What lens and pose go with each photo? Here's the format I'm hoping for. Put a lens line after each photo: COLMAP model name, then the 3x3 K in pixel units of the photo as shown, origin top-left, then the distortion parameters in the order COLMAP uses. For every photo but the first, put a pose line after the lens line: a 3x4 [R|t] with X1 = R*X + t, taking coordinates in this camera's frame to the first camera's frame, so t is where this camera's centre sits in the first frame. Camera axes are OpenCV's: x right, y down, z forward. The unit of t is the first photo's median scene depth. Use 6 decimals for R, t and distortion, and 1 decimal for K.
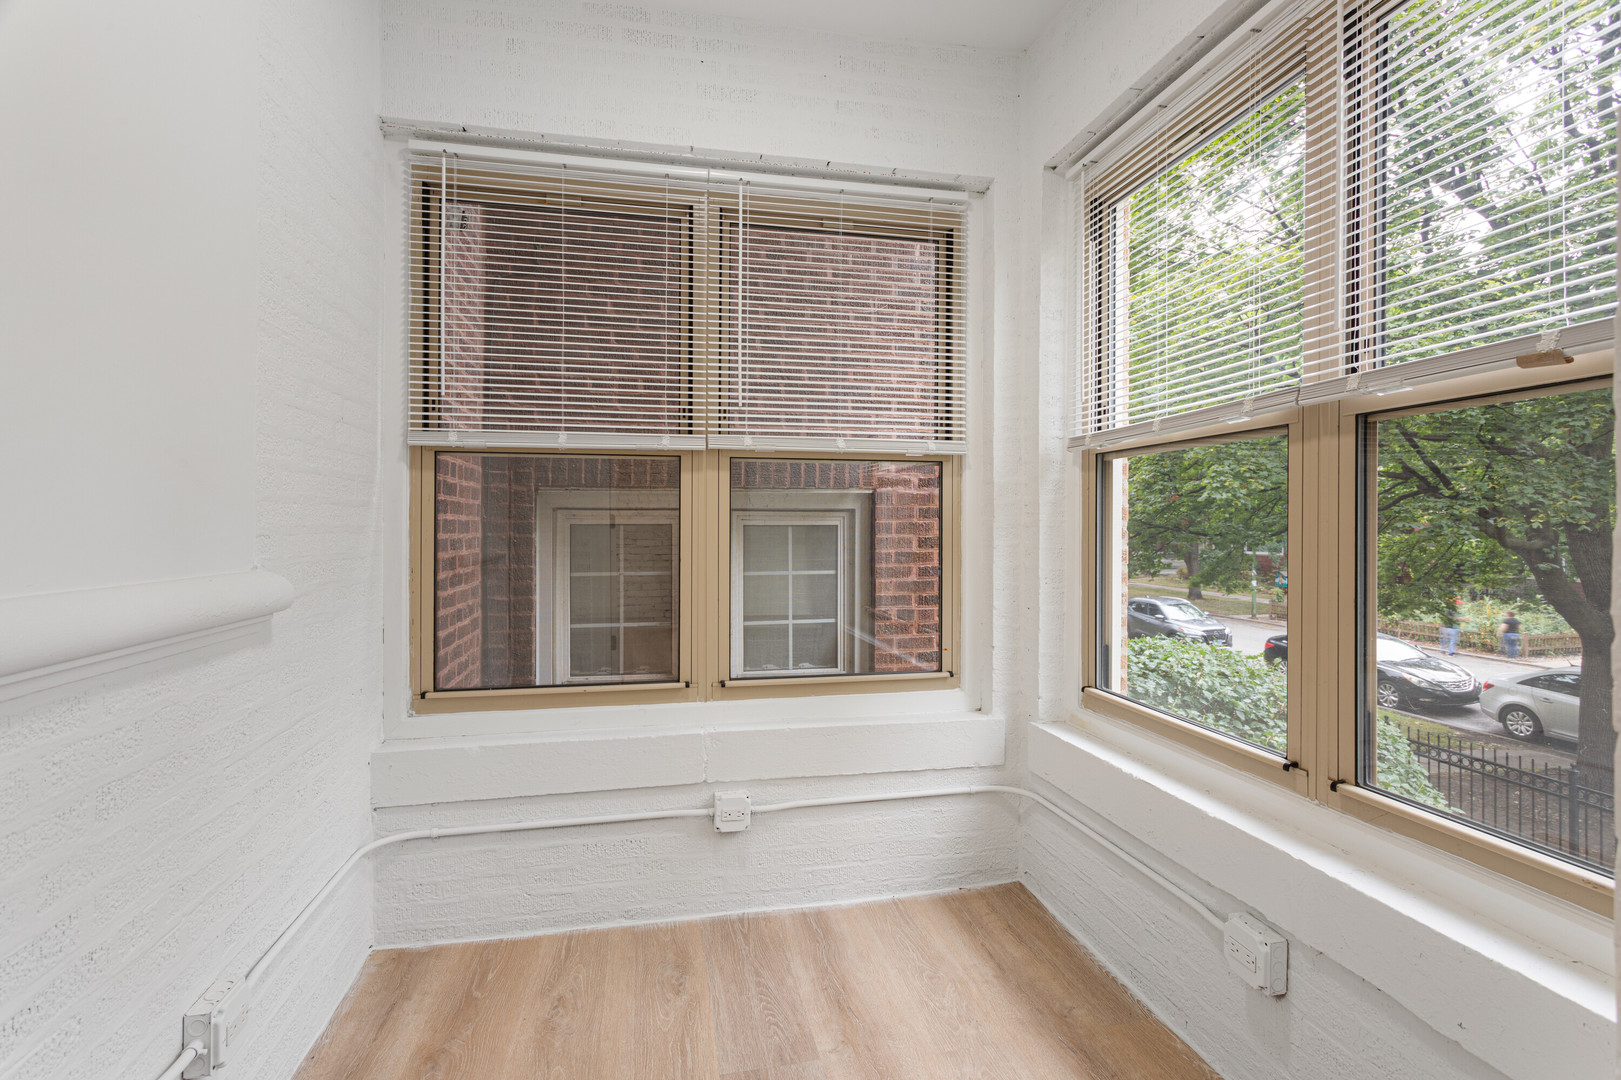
lens RADIAL K [[778.9, 0, 809.4], [0, 778.9, 521.9], [0, 0, 1]] dist [0.001096, -0.000255]
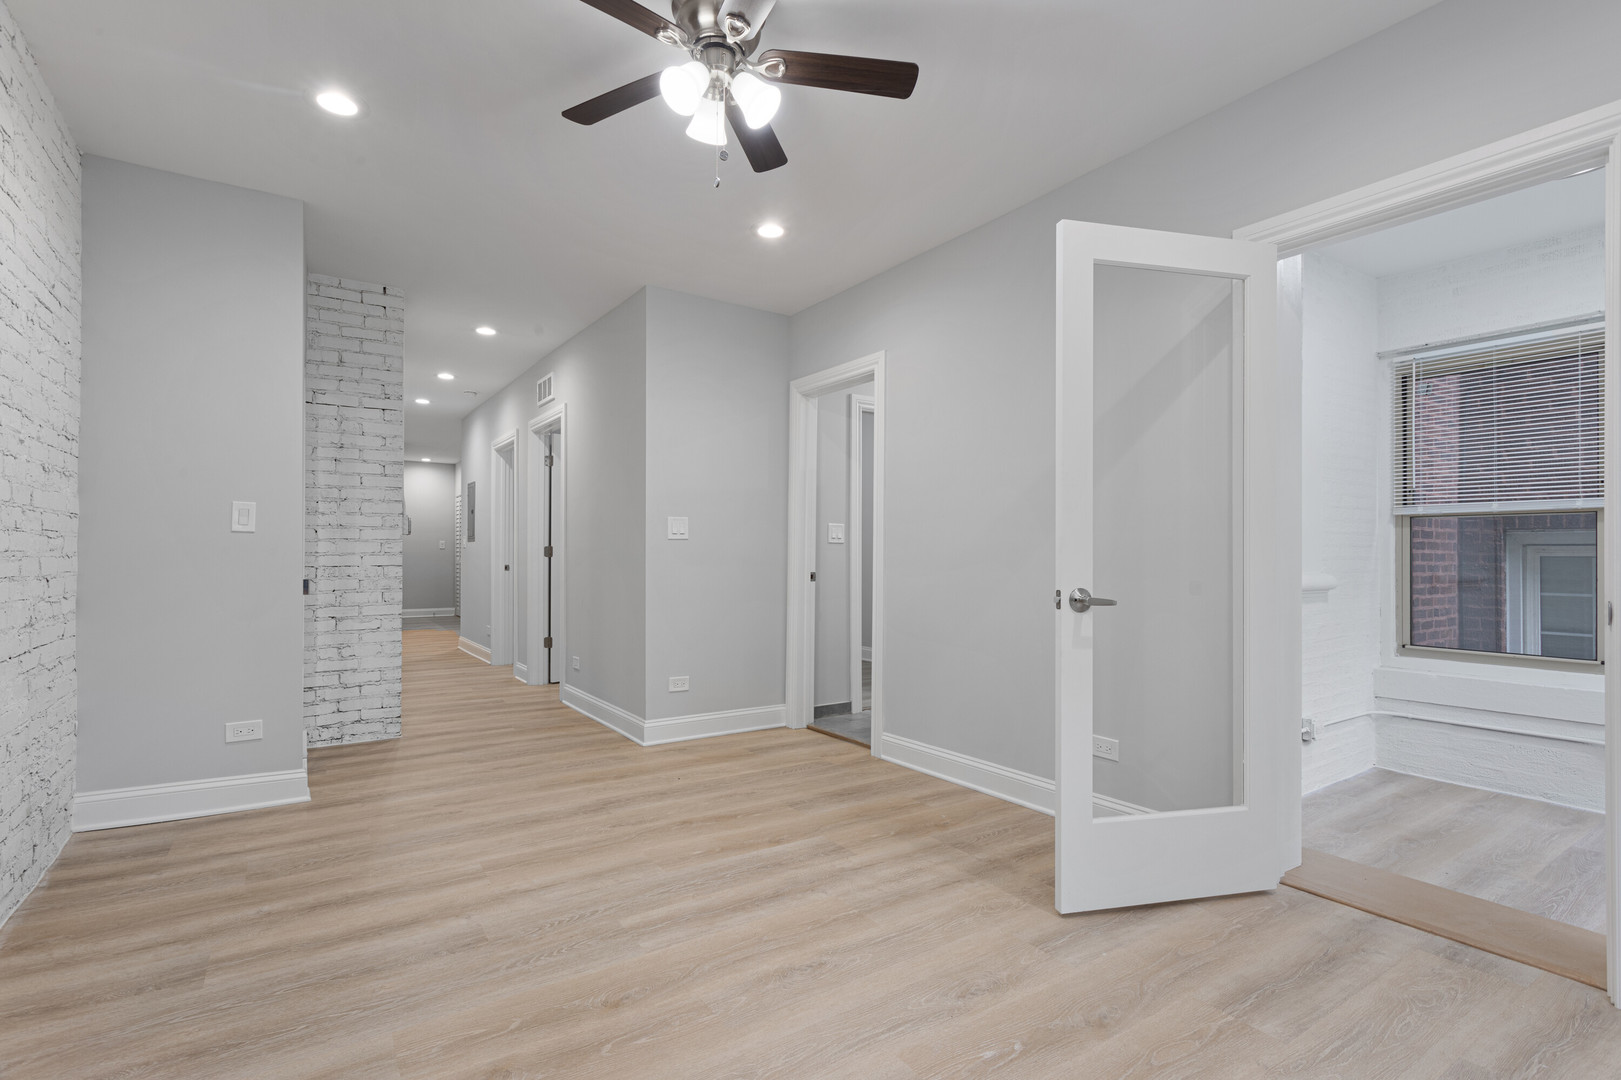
lens RADIAL K [[755.6, 0, 802.4], [0, 755.6, 546.5], [0, 0, 1]] dist [0.001347, 0.000036]
pose [[0.384306, -0.008623, -0.923166, 0.638749], [-0.000143, 0.999956, -0.009400, -0.002538], [0.923206, 0.003744, 0.384288, -1.053495]]
